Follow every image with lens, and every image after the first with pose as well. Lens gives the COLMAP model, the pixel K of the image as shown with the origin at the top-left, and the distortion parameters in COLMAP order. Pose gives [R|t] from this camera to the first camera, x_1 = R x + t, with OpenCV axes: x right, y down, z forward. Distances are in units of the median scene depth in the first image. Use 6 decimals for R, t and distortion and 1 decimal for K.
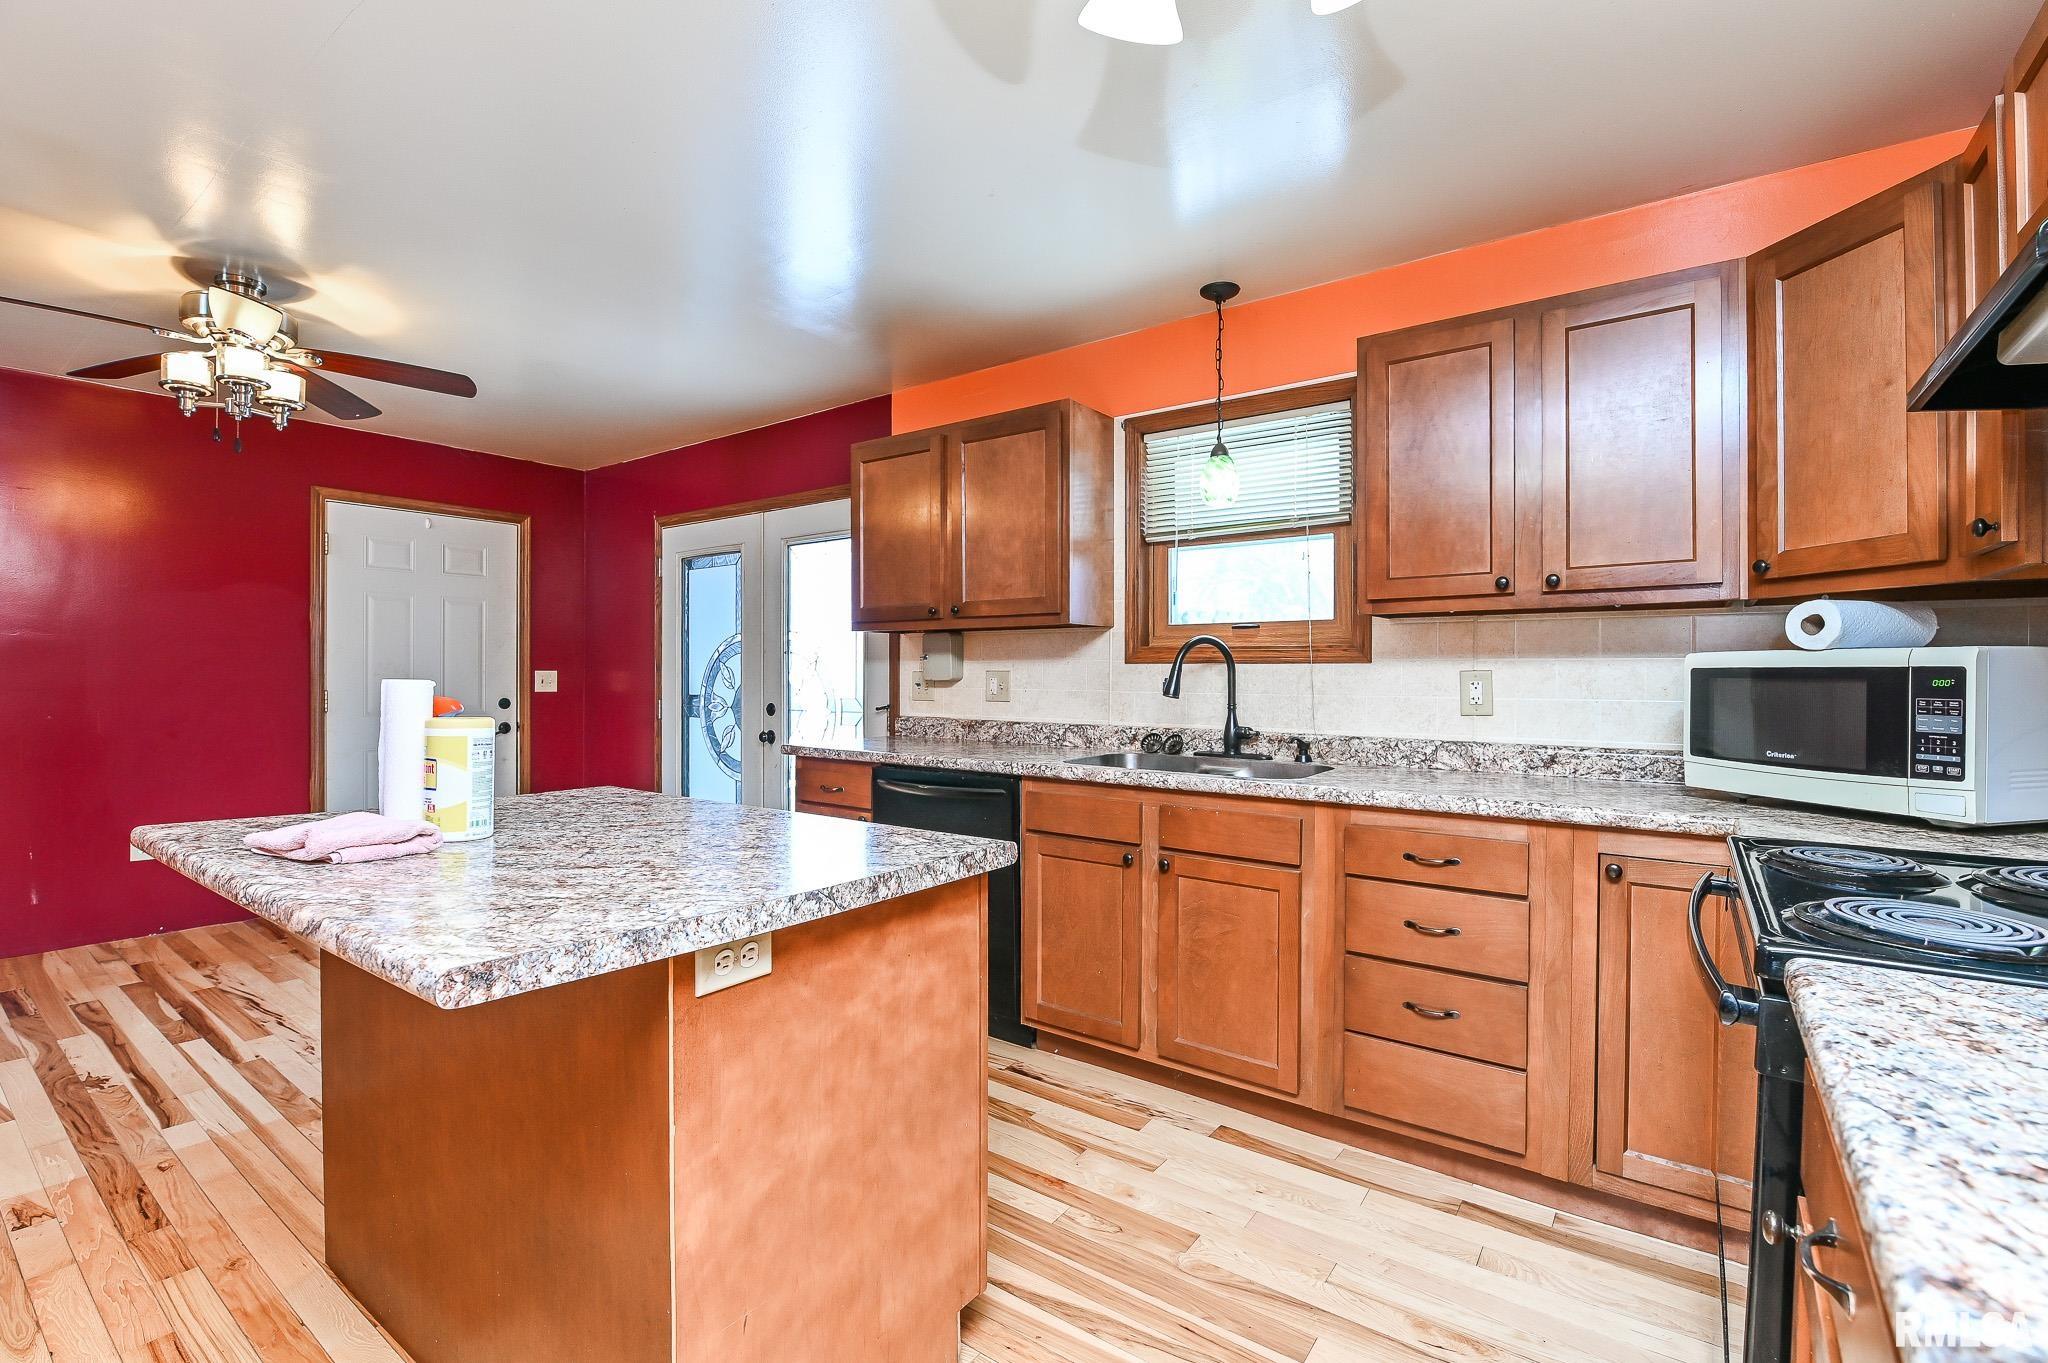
lens RADIAL K [[903.0, 0, 1023.9], [0, 903.0, 682.5], [0, 0, 1]] dist [-0.003359, -0.000935]
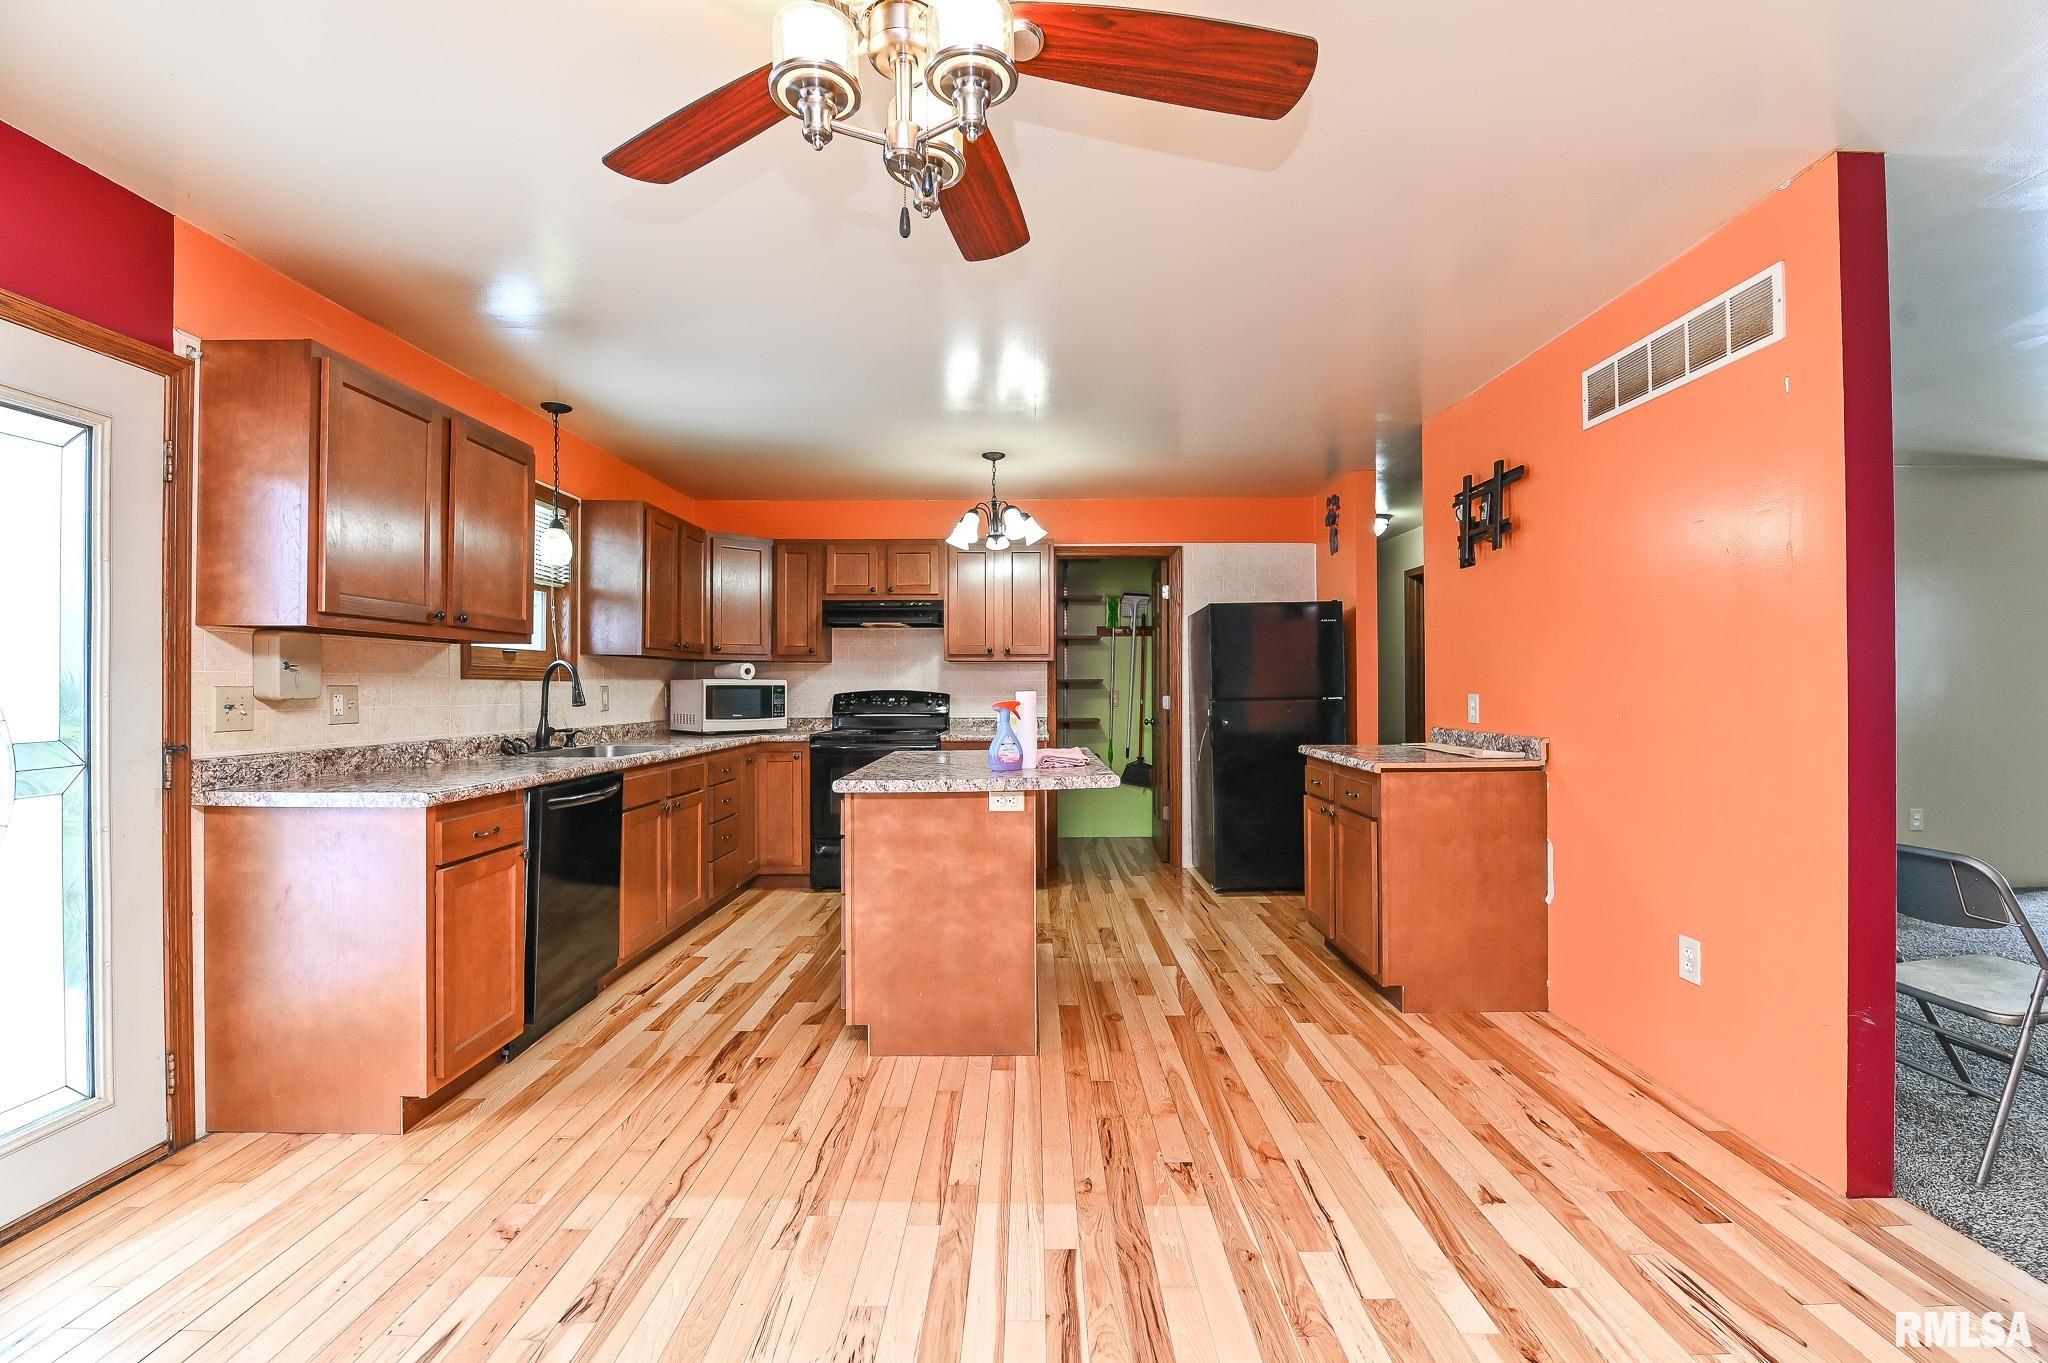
lens RADIAL K [[903.0, 0, 1021.7], [0, 903.0, 689.2], [0, 0, 1]] dist [-0.003359, -0.000935]
pose [[-0.586601, 0.008348, 0.809833, -1.366808], [0.023448, 0.999703, 0.006679, -0.001667], [-0.809536, 0.022907, -0.586623, 1.293352]]
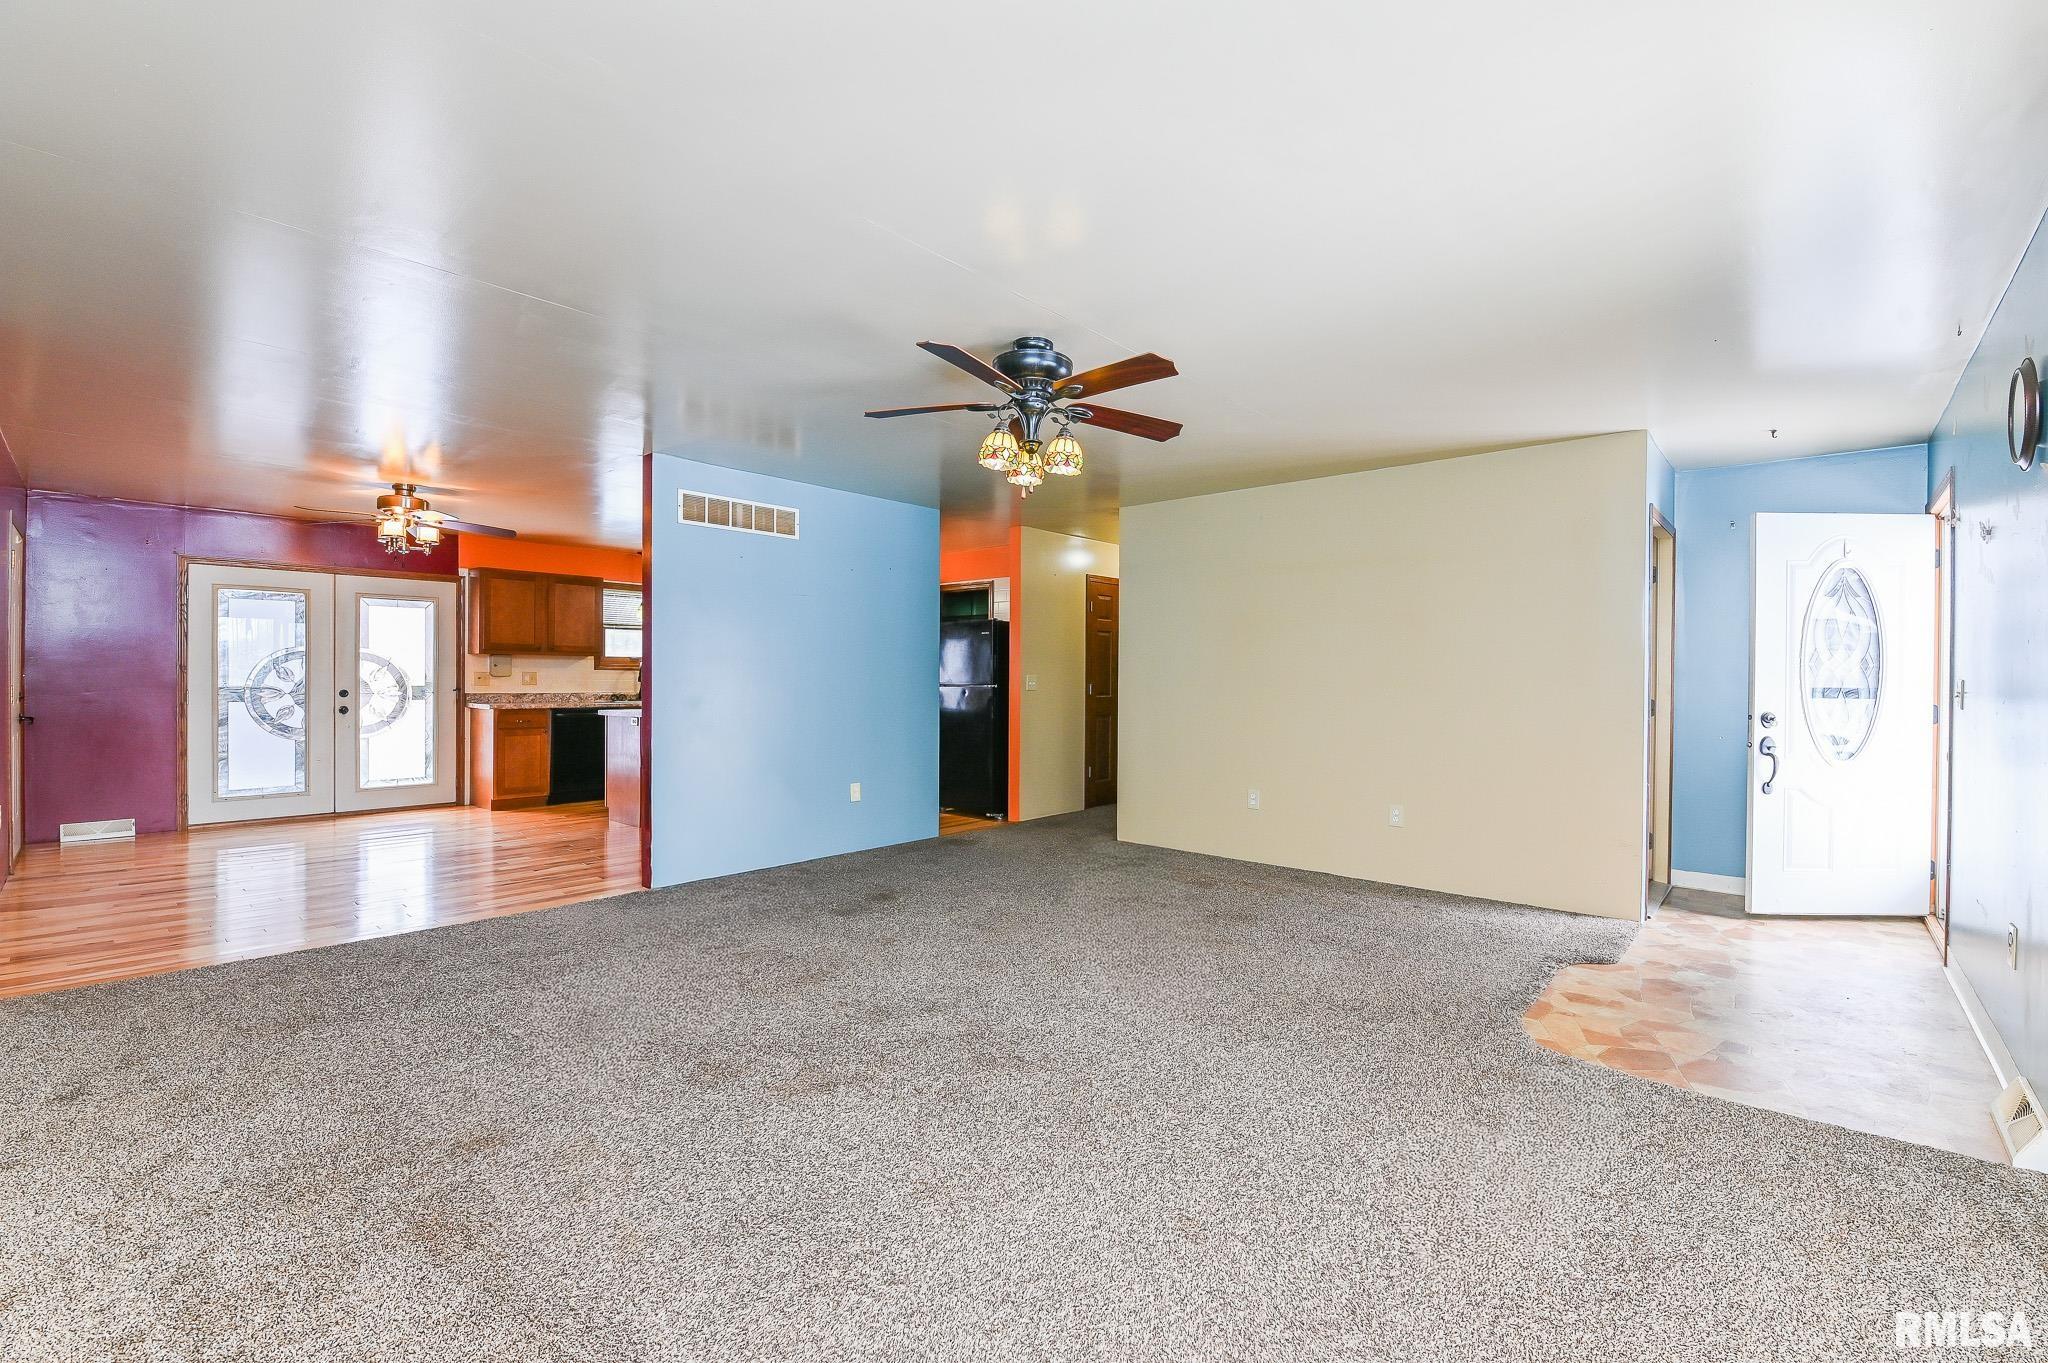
lens RADIAL K [[903.0, 0, 1036.8], [0, 903.0, 679.8], [0, 0, 1]] dist [-0.003359, -0.000935]
pose [[0.071116, 0.002607, 0.997465, -3.000941], [0.011260, 0.999931, -0.003417, 0.040041], [-0.997405, 0.011475, 0.071081, -0.637459]]
